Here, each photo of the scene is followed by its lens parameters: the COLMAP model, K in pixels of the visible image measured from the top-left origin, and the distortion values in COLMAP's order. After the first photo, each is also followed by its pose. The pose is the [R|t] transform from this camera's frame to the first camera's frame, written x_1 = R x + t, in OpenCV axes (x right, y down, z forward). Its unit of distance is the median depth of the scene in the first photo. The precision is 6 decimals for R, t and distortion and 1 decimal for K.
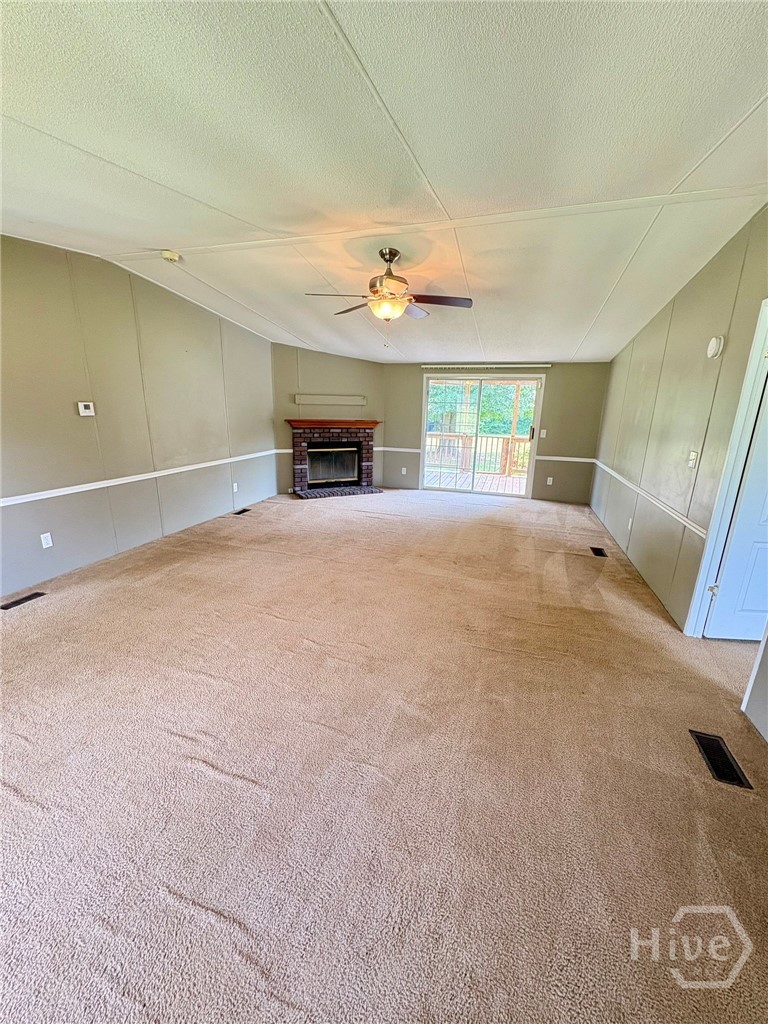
lens RADIAL K [[408.6, 0, 382.1], [0, 408.6, 513.9], [0, 0, 1]] dist [-0.001492, 0.000924]
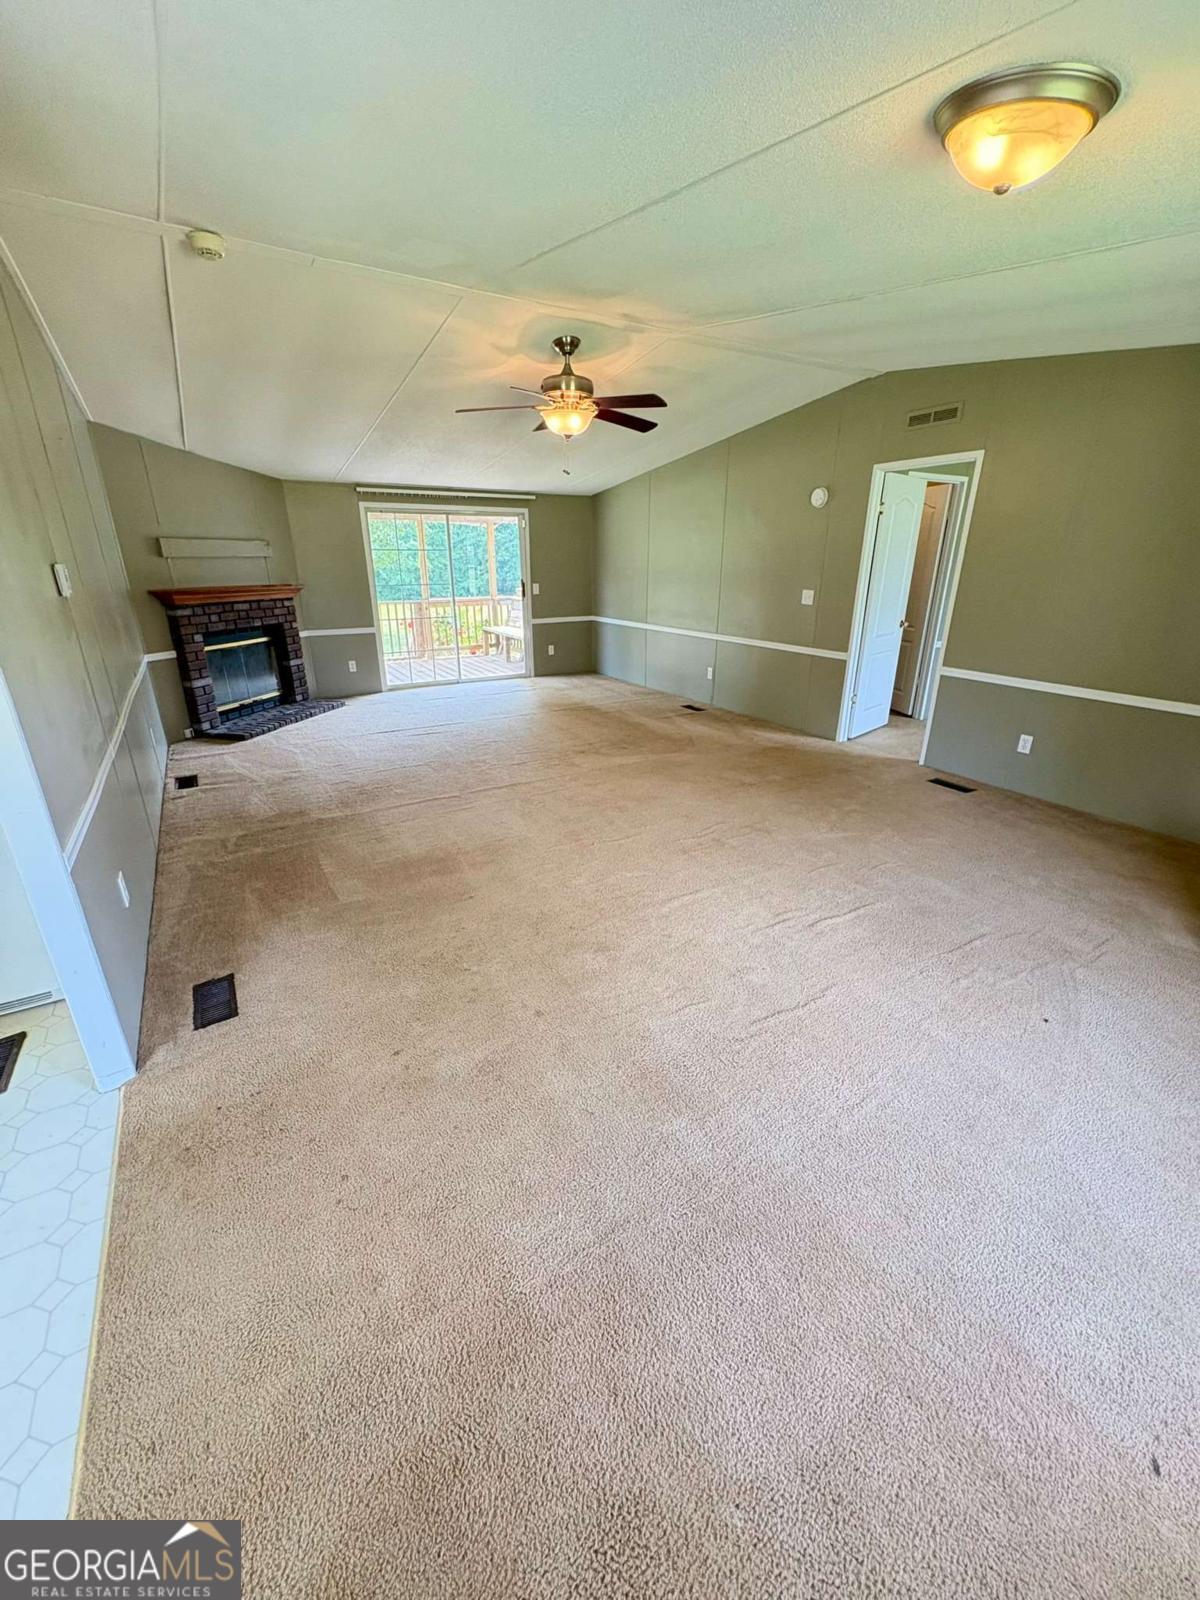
lens RADIAL K [[638.4, 0, 600.0], [0, 638.4, 803.7], [0, 0, 1]] dist [-0.001492, 0.000924]
pose [[0.663722, -0.291856, 0.688689, -0.582548], [0.207859, 0.956436, 0.205000, -0.036546], [-0.718518, 0.007087, 0.695473, 0.091498]]
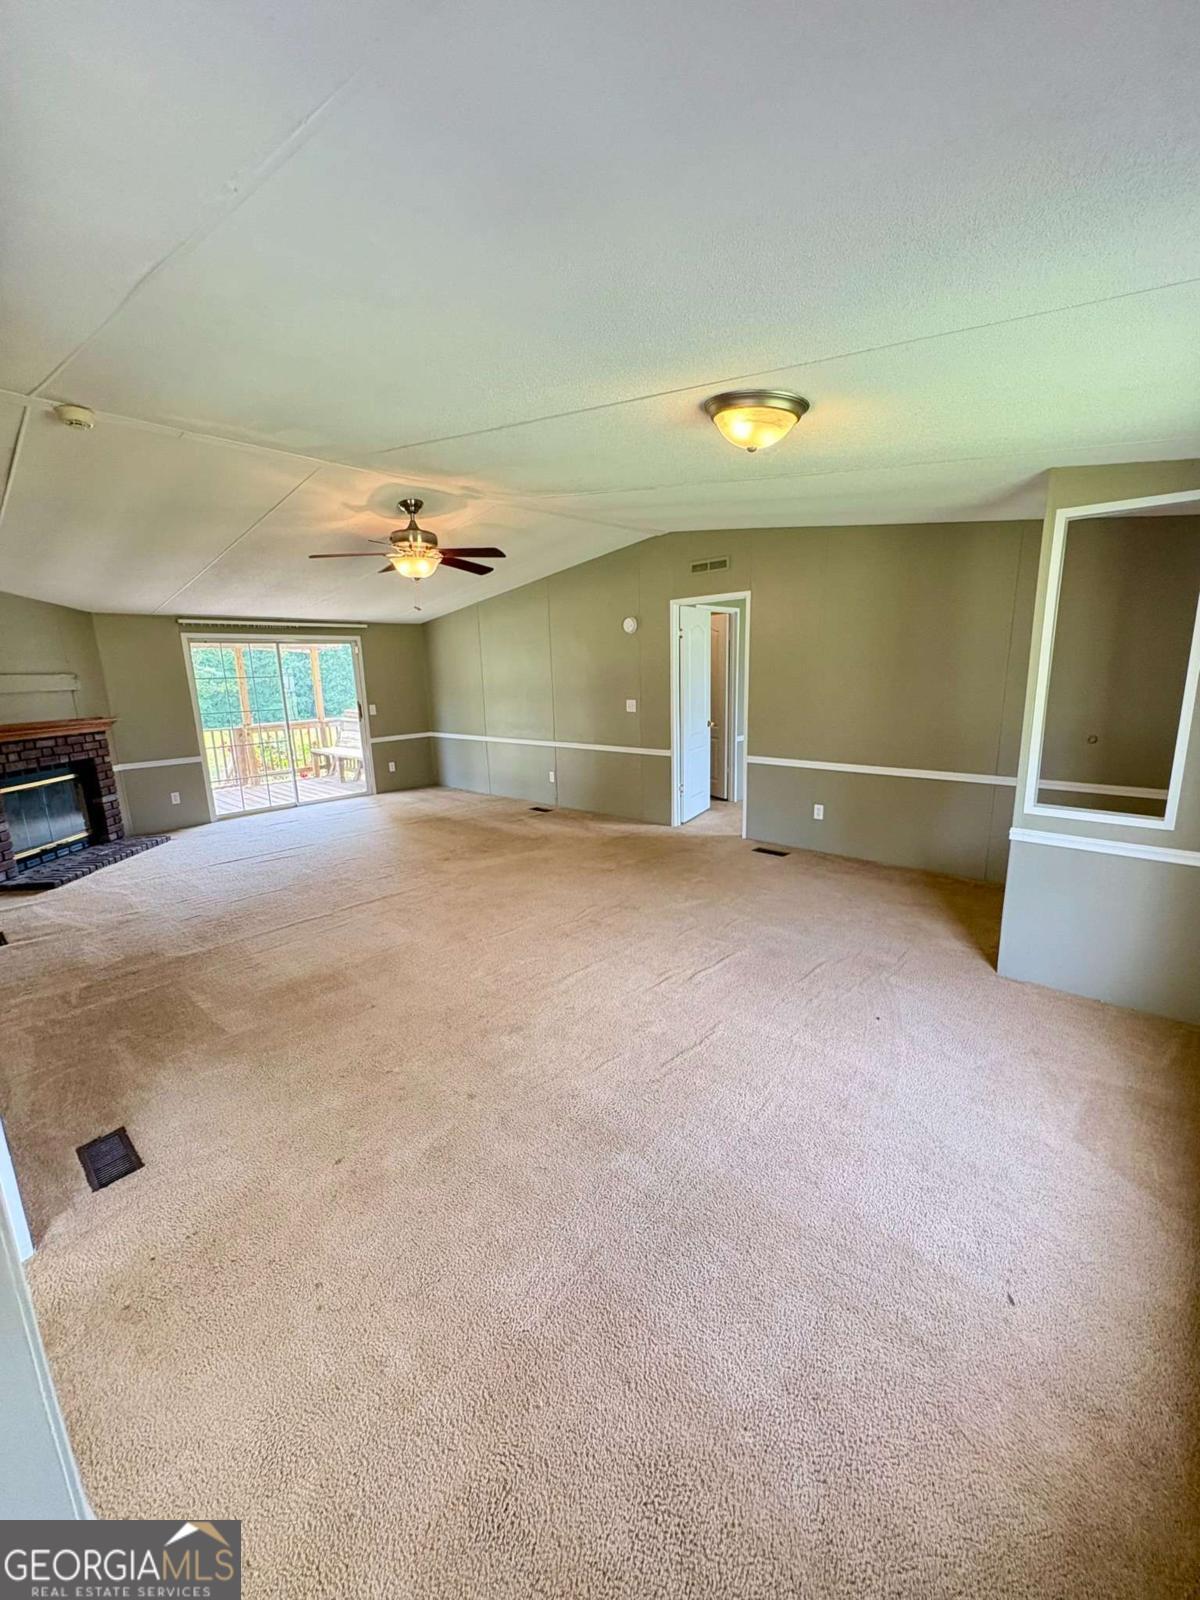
lens RADIAL K [[638.4, 0, 600.3], [0, 638.4, 803.4], [0, 0, 1]] dist [-0.001492, 0.000924]
pose [[0.428065, -0.220704, 0.876385, -0.662808], [0.271636, 0.956304, 0.108151, -0.044849], [-0.861960, 0.191761, 0.469312, 0.089308]]
